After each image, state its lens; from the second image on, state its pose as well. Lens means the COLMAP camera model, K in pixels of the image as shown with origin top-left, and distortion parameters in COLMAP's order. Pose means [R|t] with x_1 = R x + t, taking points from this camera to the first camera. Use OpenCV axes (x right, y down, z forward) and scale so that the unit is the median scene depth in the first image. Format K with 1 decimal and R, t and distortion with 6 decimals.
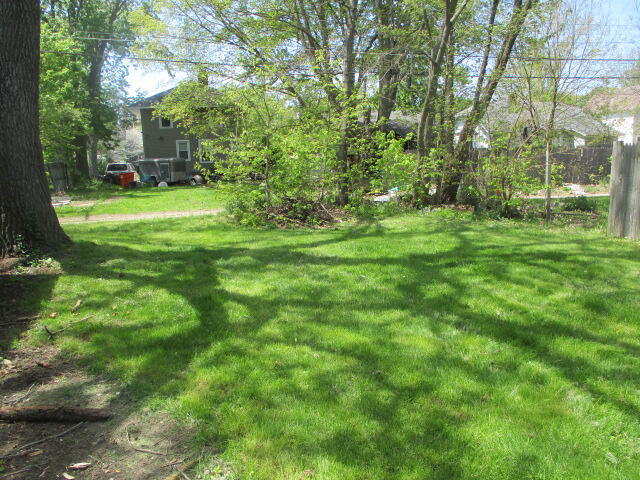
lens RADIAL K [[519.1, 0, 320.0], [0, 519.1, 240.0], [0, 0, 1]] dist [-0.003367, -0.003659]
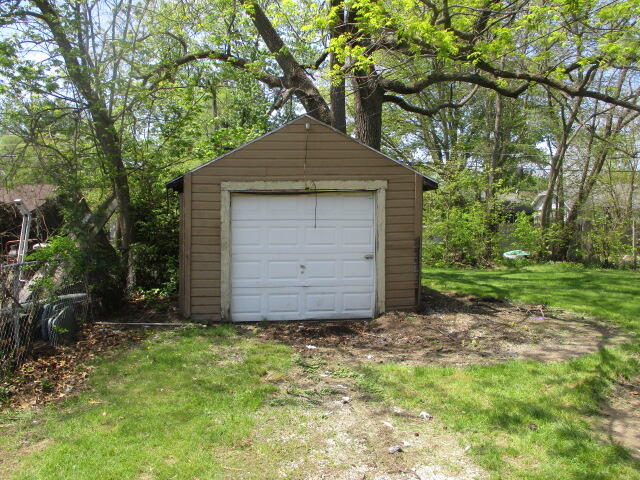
lens RADIAL K [[519.1, 0, 320.0], [0, 519.1, 240.0], [0, 0, 1]] dist [-0.003367, -0.003659]
pose [[0.992256, 0.024028, -0.121863, -0.253010], [-0.040613, 0.989945, -0.135501, 0.099014], [0.117382, 0.139401, 0.983254, -0.522858]]
